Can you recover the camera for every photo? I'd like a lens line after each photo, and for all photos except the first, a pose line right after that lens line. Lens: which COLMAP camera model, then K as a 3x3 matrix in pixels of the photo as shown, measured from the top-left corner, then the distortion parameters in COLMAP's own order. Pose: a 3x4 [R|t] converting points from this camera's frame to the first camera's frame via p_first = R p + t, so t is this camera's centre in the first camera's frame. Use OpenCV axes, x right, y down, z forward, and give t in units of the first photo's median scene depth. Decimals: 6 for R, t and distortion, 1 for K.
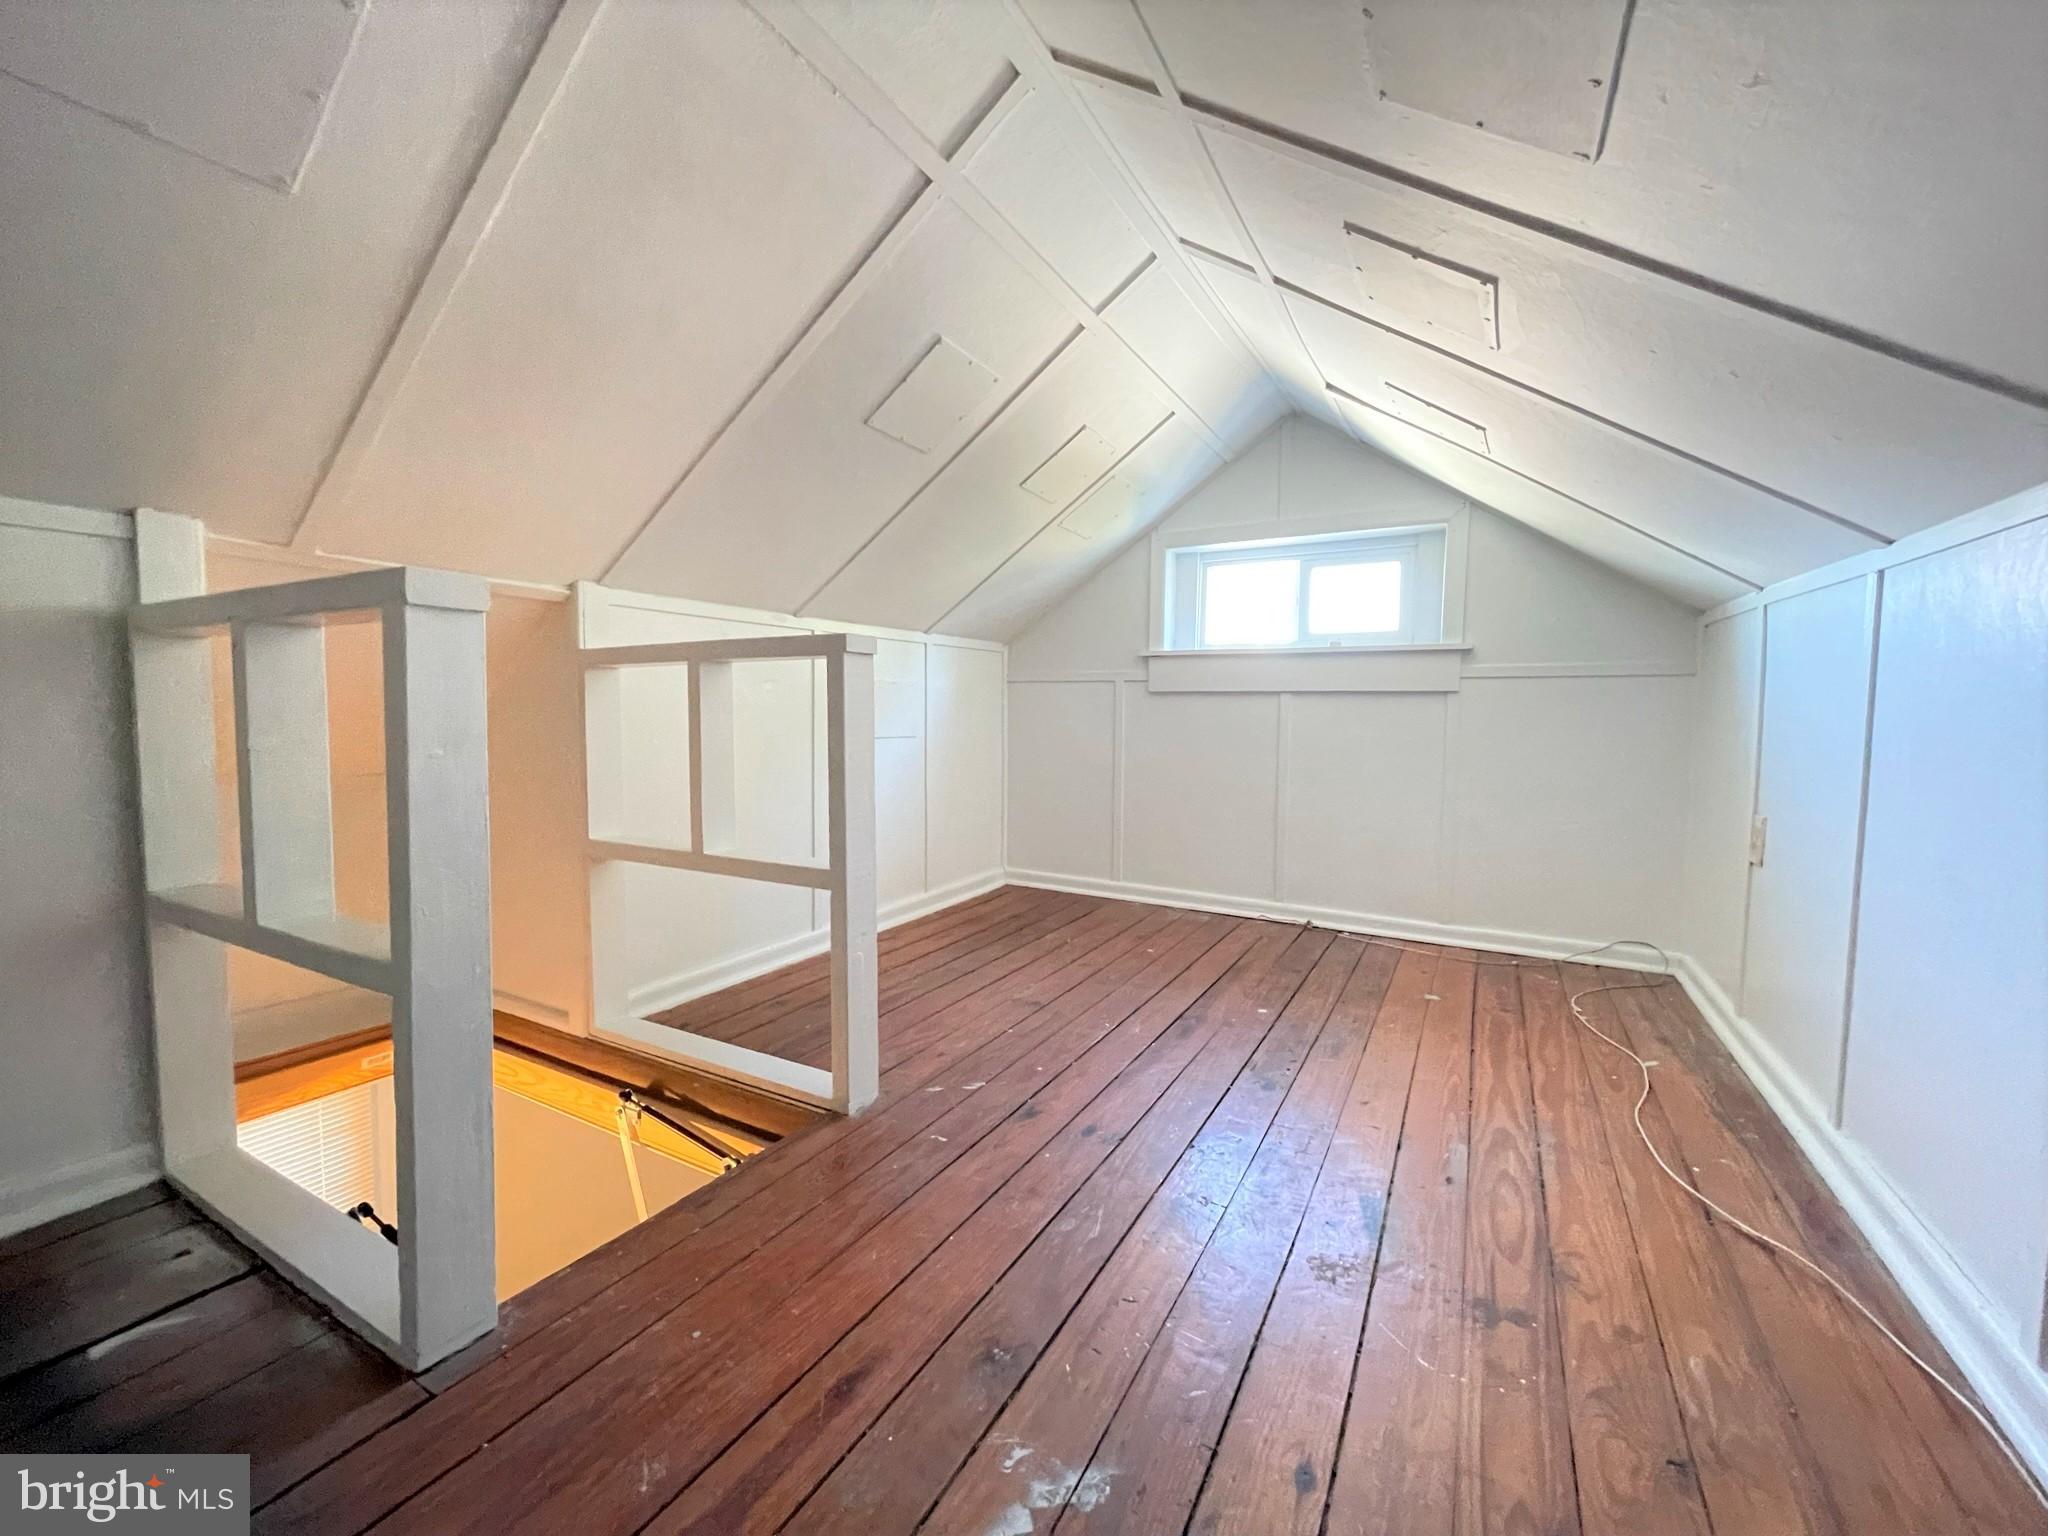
lens RADIAL K [[827.3, 0, 1022.6], [0, 827.3, 764.0], [0, 0, 1]] dist [-0.004131, 0.000075]
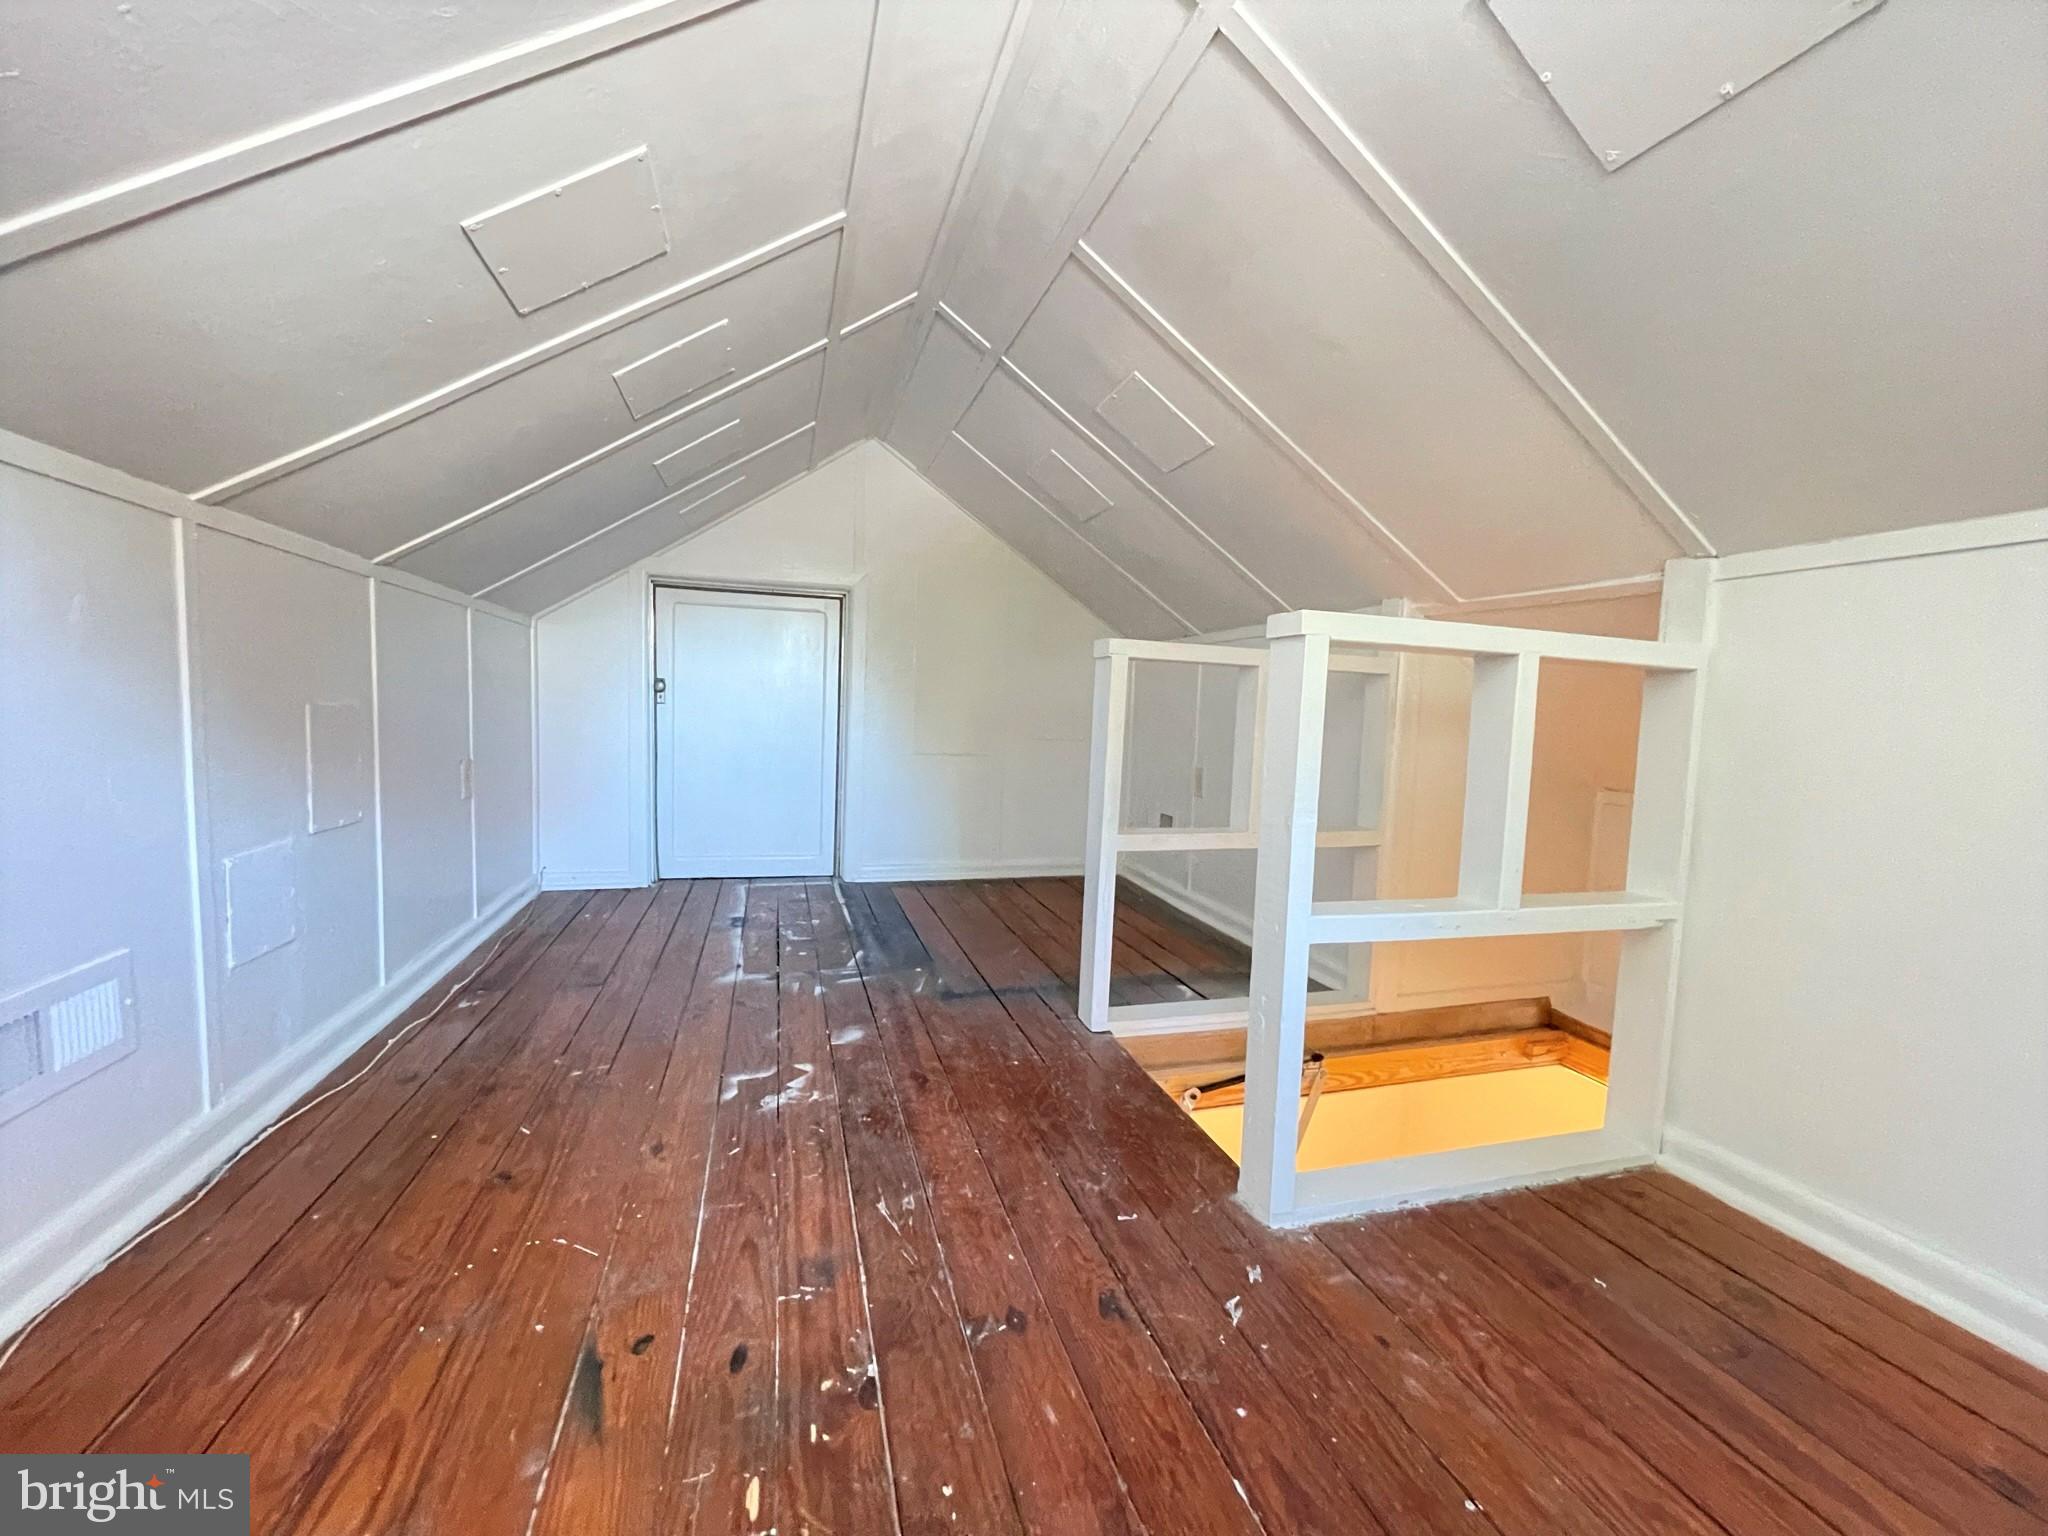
lens RADIAL K [[827.3, 0, 1024.2], [0, 827.3, 767.9], [0, 0, 1]] dist [-0.004131, 0.000075]
pose [[-0.700358, 0.023259, -0.713413, 0.491014], [-0.085369, 0.989566, 0.116070, -0.075463], [0.708668, 0.142194, -0.691064, 1.266195]]
